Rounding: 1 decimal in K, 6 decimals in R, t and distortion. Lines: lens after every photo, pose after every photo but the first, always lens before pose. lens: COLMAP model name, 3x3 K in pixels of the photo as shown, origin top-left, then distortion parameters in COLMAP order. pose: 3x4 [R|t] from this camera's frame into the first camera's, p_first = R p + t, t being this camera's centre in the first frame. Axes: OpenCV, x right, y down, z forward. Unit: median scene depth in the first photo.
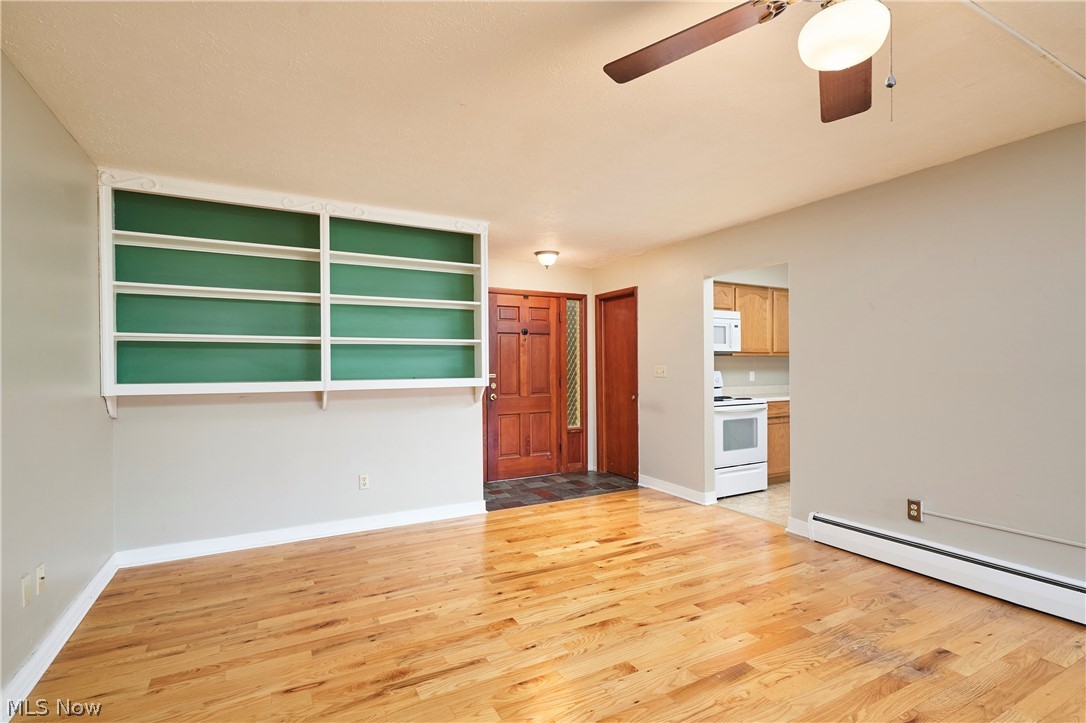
lens RADIAL K [[517.7, 0, 543.0], [0, 517.7, 361.5], [0, 0, 1]] dist [-0.001336, -0.000231]
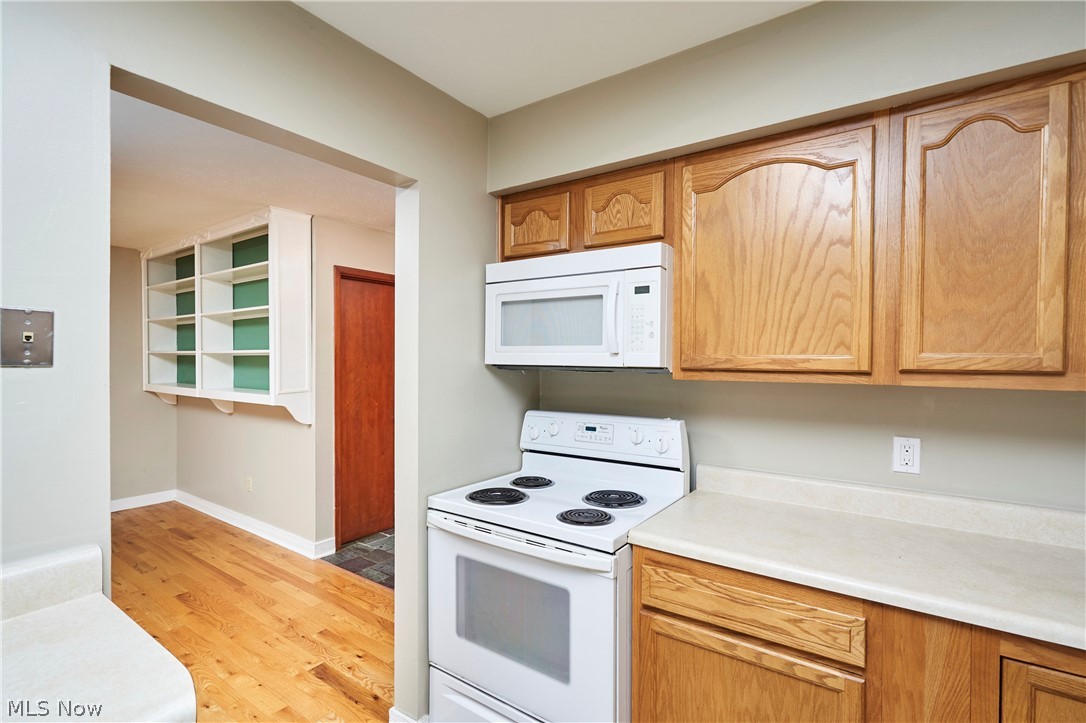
lens RADIAL K [[508.7, 0, 543.0], [0, 508.7, 361.5], [0, 0, 1]] dist [-0.002170, -0.000425]
pose [[0.440170, 0.015841, -0.897775, 0.660382], [0.000737, 0.999838, 0.018003, -0.030353], [0.897914, -0.008586, 0.440087, 0.837715]]
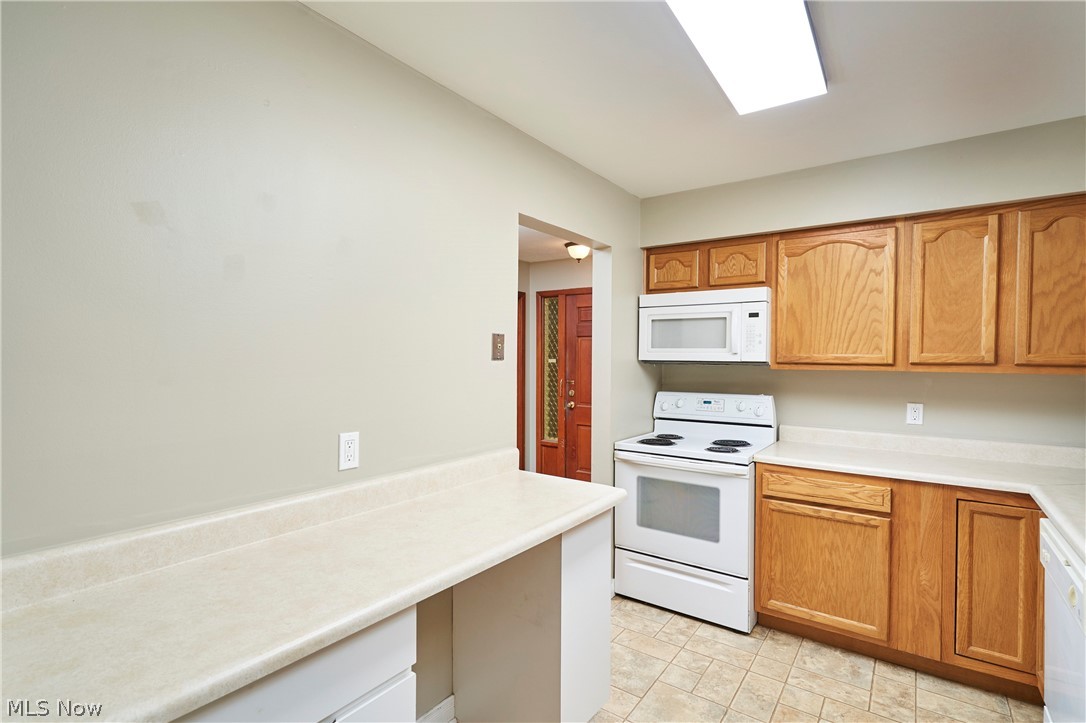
lens RADIAL K [[517.7, 0, 543.0], [0, 517.7, 361.5], [0, 0, 1]] dist [-0.001336, -0.000231]
pose [[0.423955, 0.020091, -0.905460, 0.801707], [0.000327, 0.999750, 0.022336, -0.033357], [0.905683, -0.009765, 0.423843, 0.597231]]
